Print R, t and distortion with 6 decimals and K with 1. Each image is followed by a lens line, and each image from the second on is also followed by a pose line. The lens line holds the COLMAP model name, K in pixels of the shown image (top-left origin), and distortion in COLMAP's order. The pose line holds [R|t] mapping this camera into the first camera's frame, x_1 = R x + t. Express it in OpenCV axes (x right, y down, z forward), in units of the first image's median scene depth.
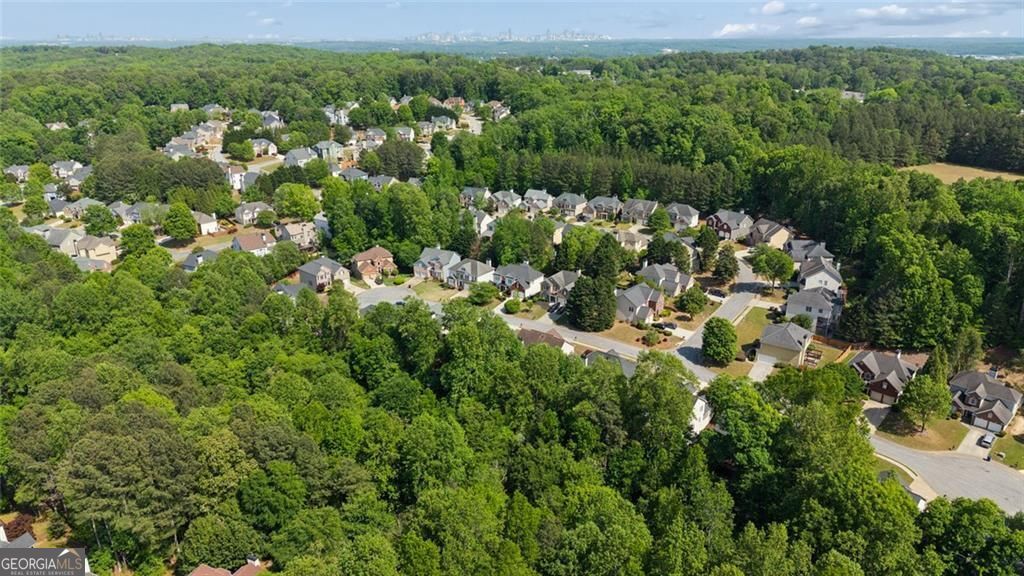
lens RADIAL K [[717.7, 0, 513.7], [0, 717.7, 285.8], [0, 0, 1]] dist [0.001200, -0.000735]
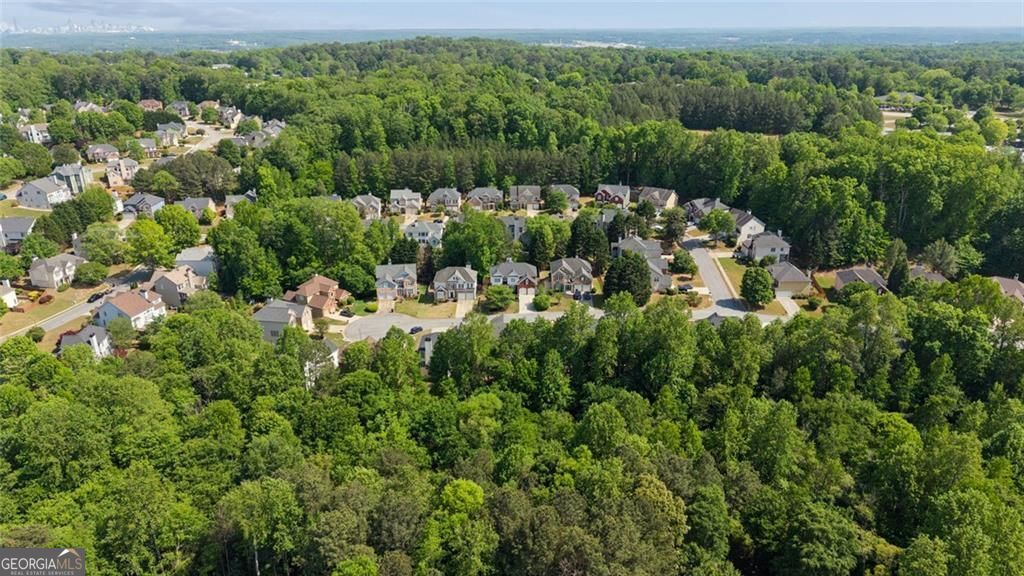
lens RADIAL K [[717.7, 0, 513.7], [0, 717.7, 285.8], [0, 0, 1]] dist [0.001200, -0.000735]
pose [[0.807913, -0.197605, 0.555184, -0.453690], [0.191901, 0.978973, 0.069185, -0.054727], [-0.557181, 0.050645, 0.828845, 0.165061]]
